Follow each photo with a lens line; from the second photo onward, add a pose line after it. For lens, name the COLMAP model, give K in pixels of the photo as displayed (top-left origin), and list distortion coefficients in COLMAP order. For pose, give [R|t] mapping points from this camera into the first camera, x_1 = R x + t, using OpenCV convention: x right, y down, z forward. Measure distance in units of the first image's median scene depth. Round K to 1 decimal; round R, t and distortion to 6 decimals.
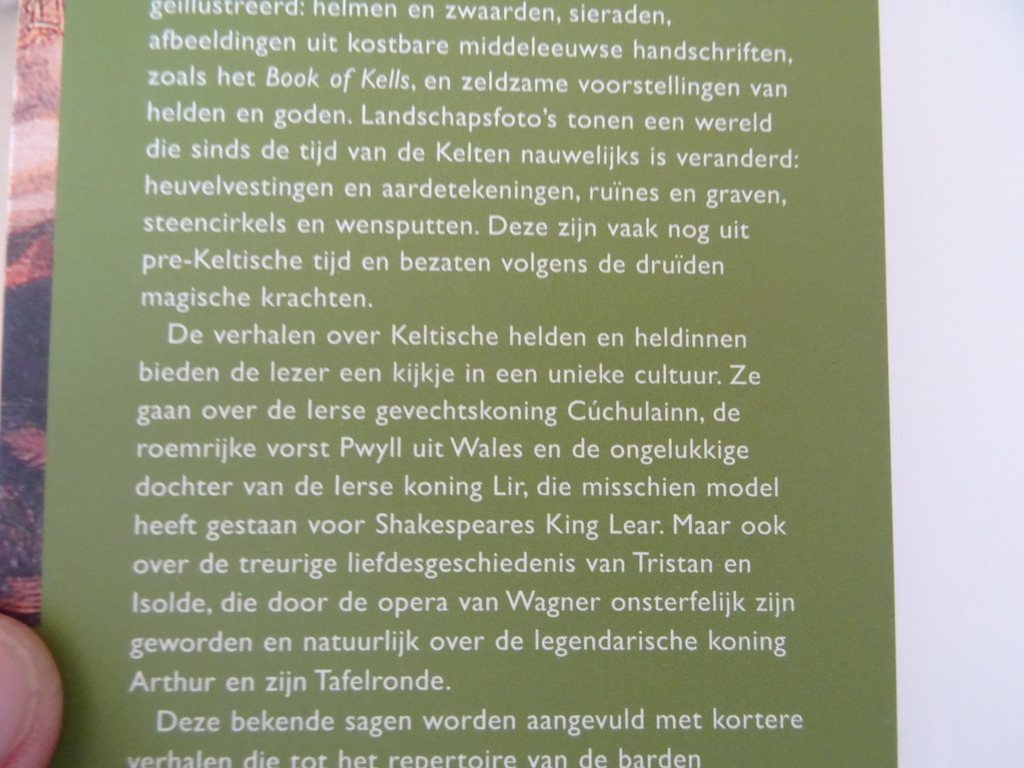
lens RADIAL K [[783.9, 0, 515.4], [0, 783.9, 394.2], [0, 0, 1]] dist [0.031155, -0.038524]
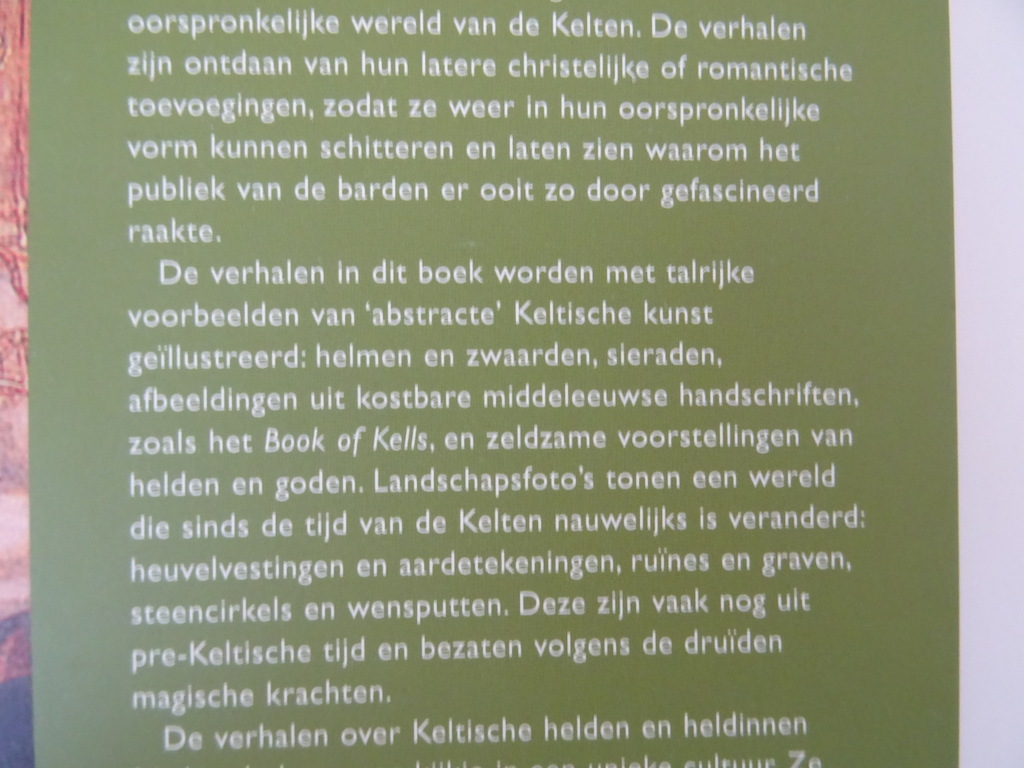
lens RADIAL K [[783.9, 0, 517.3], [0, 783.9, 381.2], [0, 0, 1]] dist [0.031155, -0.038524]
pose [[0.999871, -0.012925, 0.009565, -0.041551], [0.012250, 0.997640, 0.067565, -0.524666], [-0.010416, -0.067439, 0.997669, 0.126127]]
